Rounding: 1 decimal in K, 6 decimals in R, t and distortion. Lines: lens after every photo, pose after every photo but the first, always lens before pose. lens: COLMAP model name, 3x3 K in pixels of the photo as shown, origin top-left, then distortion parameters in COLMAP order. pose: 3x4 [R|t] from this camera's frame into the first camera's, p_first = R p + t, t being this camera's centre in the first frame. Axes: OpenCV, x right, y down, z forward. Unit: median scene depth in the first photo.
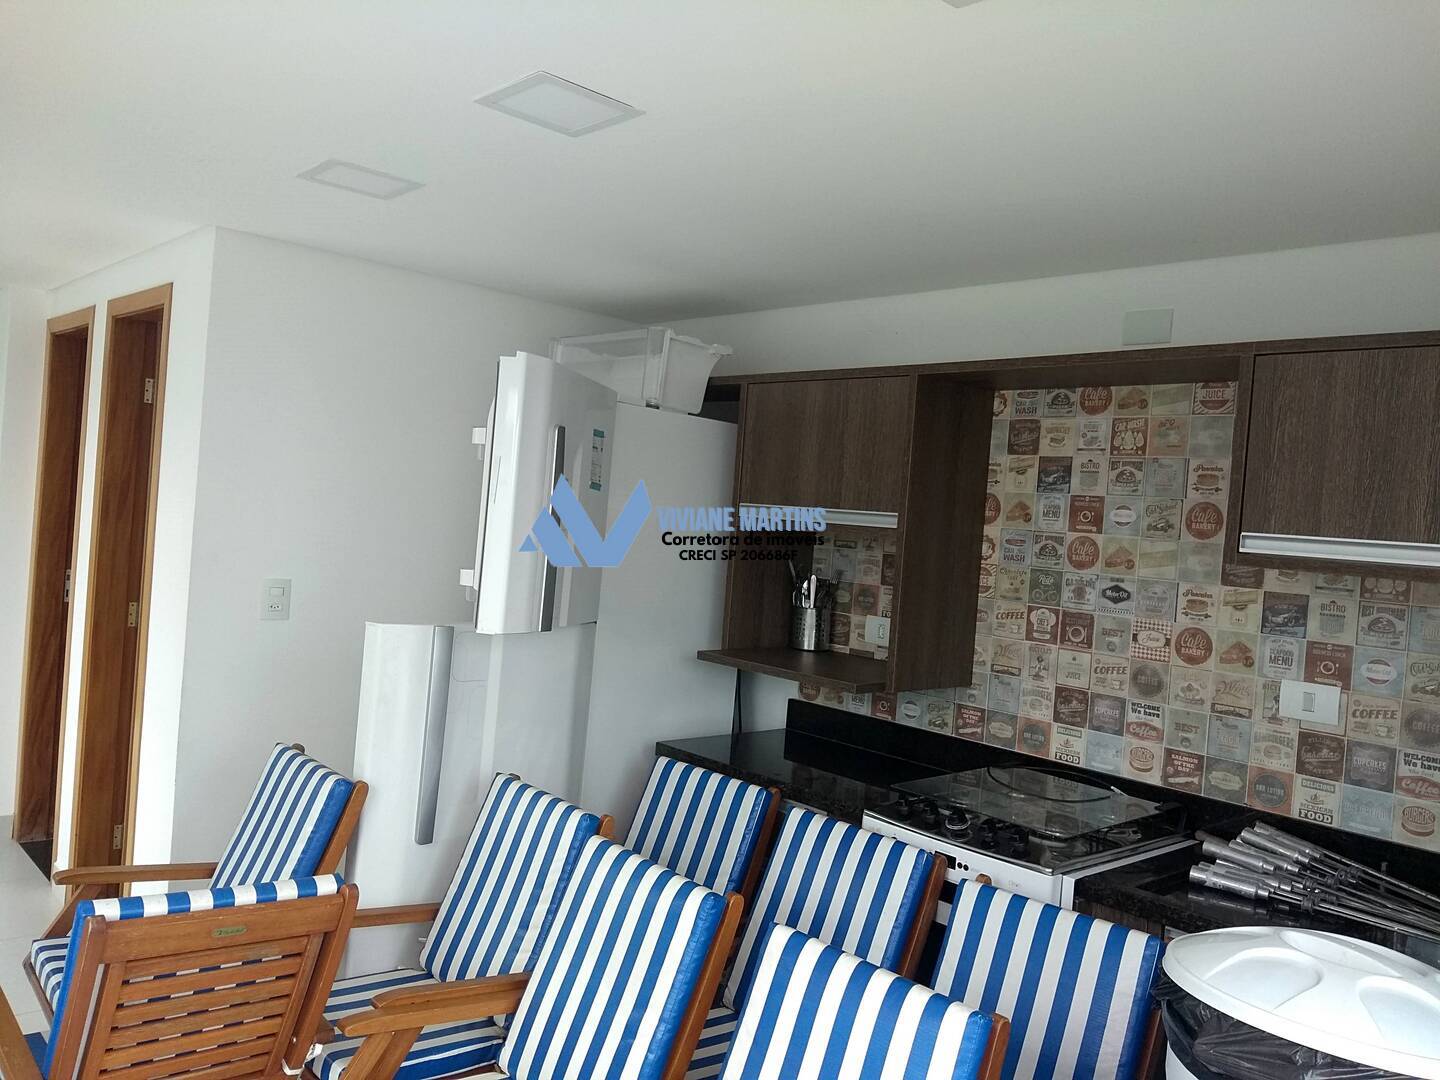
lens RADIAL K [[1207.1, 0, 720.0], [0, 1207.1, 540.0], [0, 0, 1]] dist [0.000852, -0.002202]
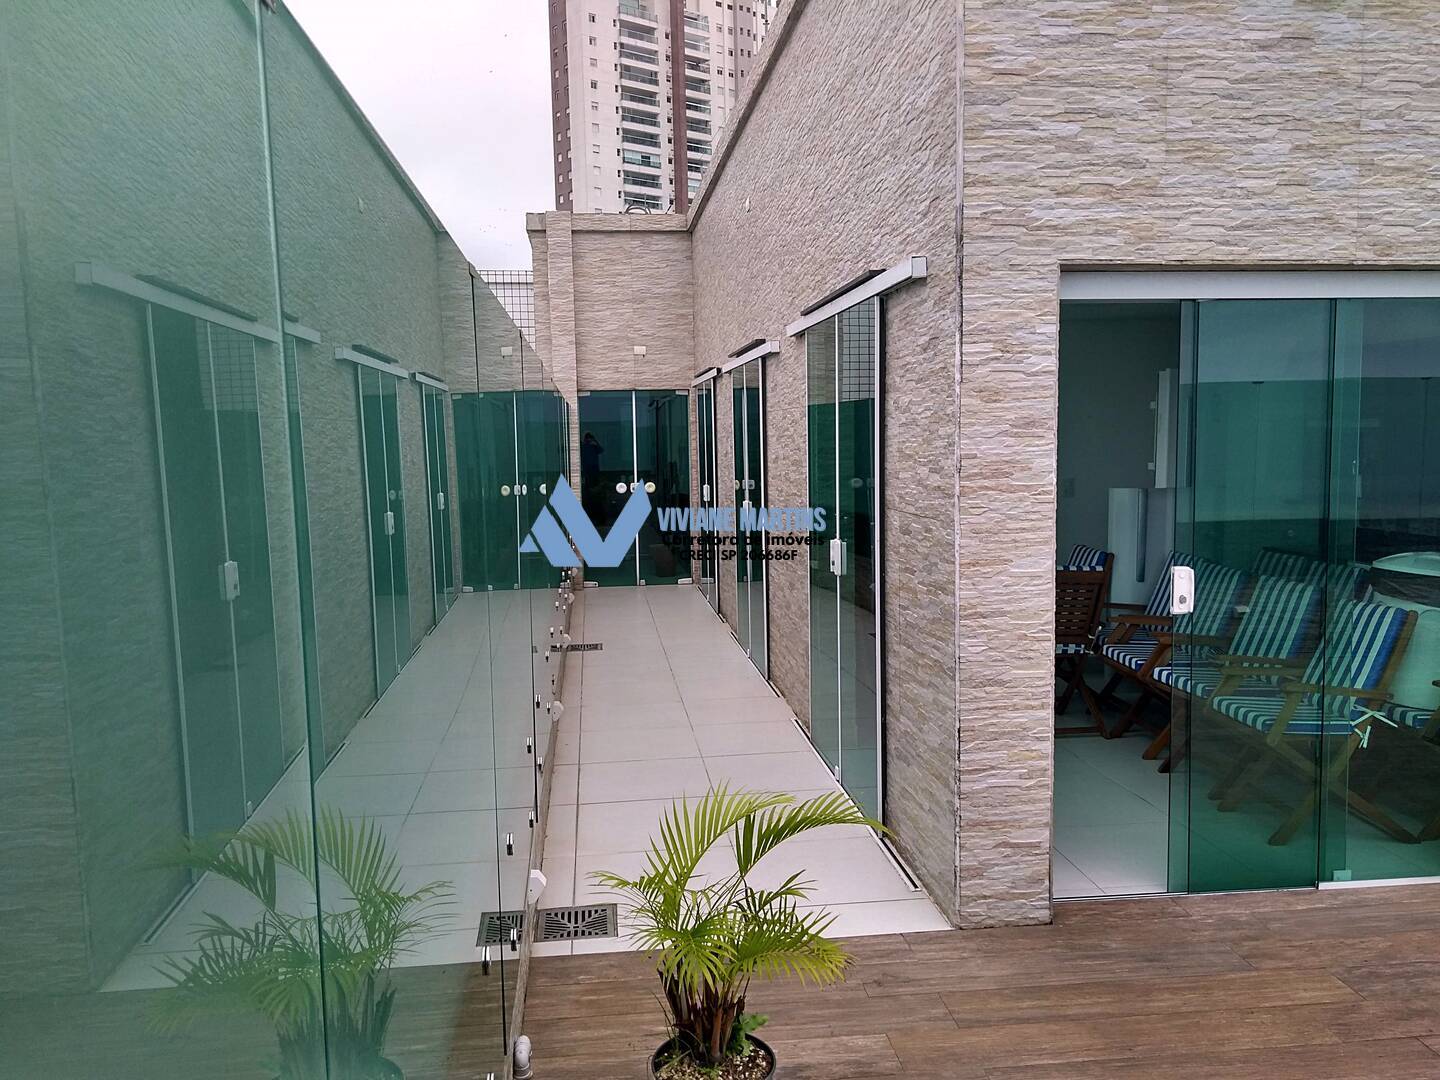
lens RADIAL K [[1207.1, 0, 720.0], [0, 1207.1, 540.0], [0, 0, 1]] dist [0.000852, -0.002202]
pose [[0.818973, -0.046595, -0.571938, 0.449322], [0.073096, 0.997049, 0.023440, 0.058879], [0.569158, -0.061004, 0.819962, -1.442442]]
